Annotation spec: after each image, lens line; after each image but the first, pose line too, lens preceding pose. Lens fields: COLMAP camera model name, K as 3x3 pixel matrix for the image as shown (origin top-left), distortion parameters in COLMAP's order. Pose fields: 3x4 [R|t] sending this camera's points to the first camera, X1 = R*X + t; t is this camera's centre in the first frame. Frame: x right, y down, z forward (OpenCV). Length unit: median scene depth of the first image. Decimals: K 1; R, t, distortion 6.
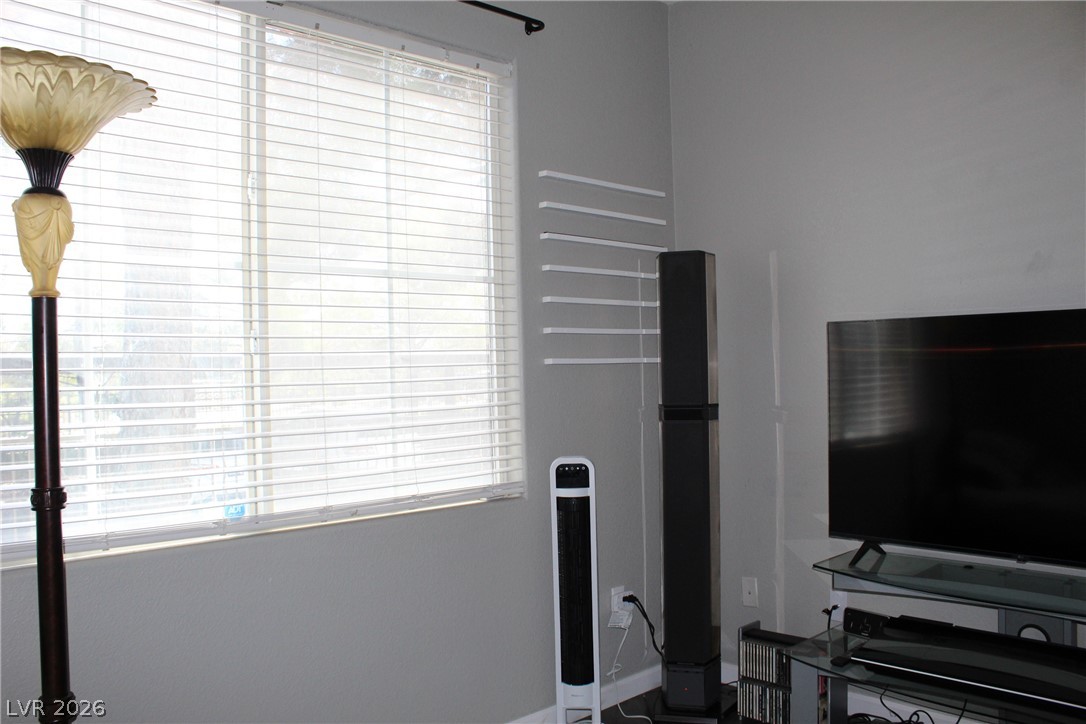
lens RADIAL K [[920.1, 0, 542.3], [0, 920.1, 360.8], [0, 0, 1]] dist [-0.102960, -0.144108]
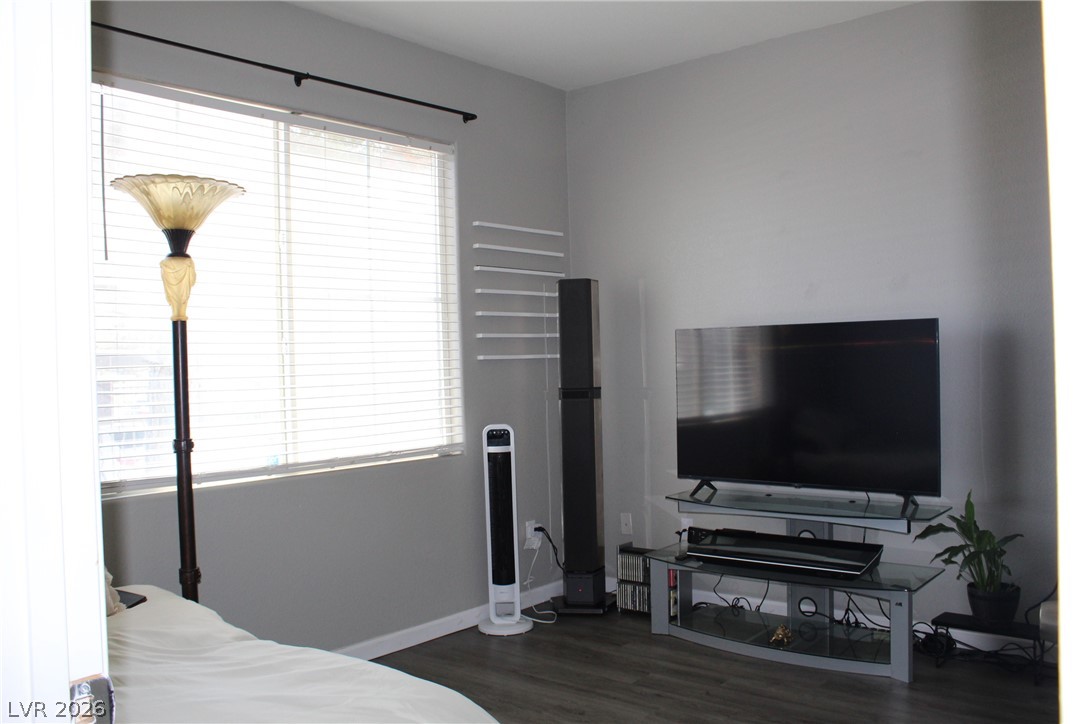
lens RADIAL K [[911.0, 0, 539.6], [0, 911.0, 367.6], [0, 0, 1]] dist [-0.166383, 0.138517]
pose [[0.995117, -0.007498, 0.098418, -0.040834], [0.006156, 0.999884, 0.013929, -0.002894], [-0.098511, -0.013255, 0.995048, -0.402117]]
